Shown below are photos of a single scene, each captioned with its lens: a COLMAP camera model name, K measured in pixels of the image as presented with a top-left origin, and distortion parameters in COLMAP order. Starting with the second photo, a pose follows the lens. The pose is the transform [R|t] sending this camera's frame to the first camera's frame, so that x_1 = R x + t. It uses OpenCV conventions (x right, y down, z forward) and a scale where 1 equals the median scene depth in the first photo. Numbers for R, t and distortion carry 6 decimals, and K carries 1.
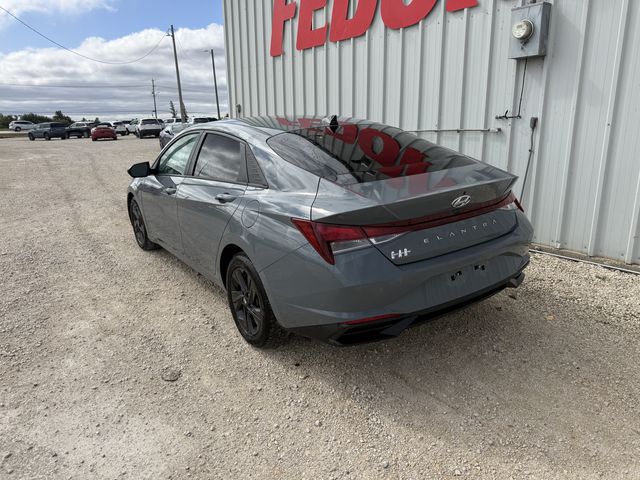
lens RADIAL K [[457.7, 0, 318.0], [0, 457.7, 252.0], [0, 0, 1]] dist [-0.000467, -0.002312]
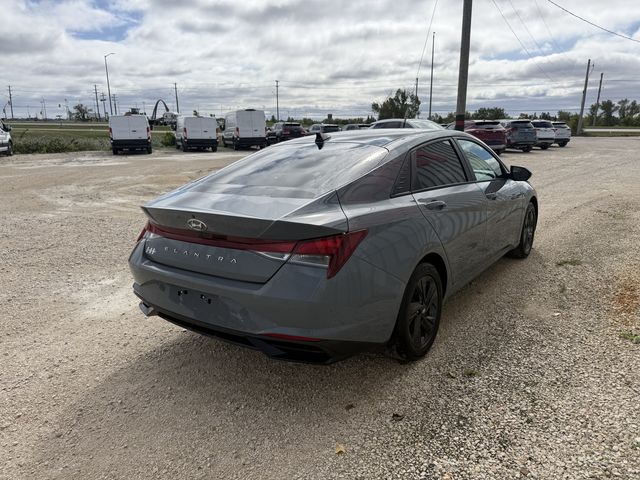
lens RADIAL K [[457.8, 0, 320.8], [0, 457.8, 248.7], [0, 0, 1]] dist [0.038741, -0.048980]
pose [[0.304845, 0.257358, -0.916971, 0.576456], [-0.258980, 0.948919, 0.180227, -0.135511], [0.916514, 0.182536, 0.355924, 0.388245]]
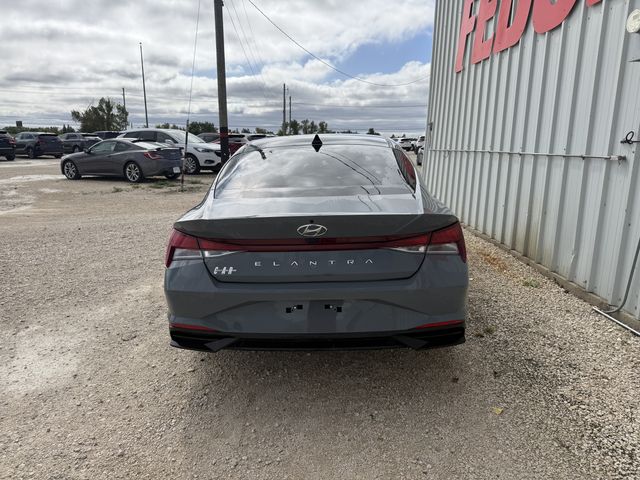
lens RADIAL K [[457.8, 0, 320.8], [0, 457.8, 248.7], [0, 0, 1]] dist [0.038741, -0.048980]
pose [[0.797580, 0.159200, -0.581827, 0.373437], [-0.184016, 0.982782, 0.016656, -0.040229], [0.574461, 0.093781, 0.813142, 0.116170]]
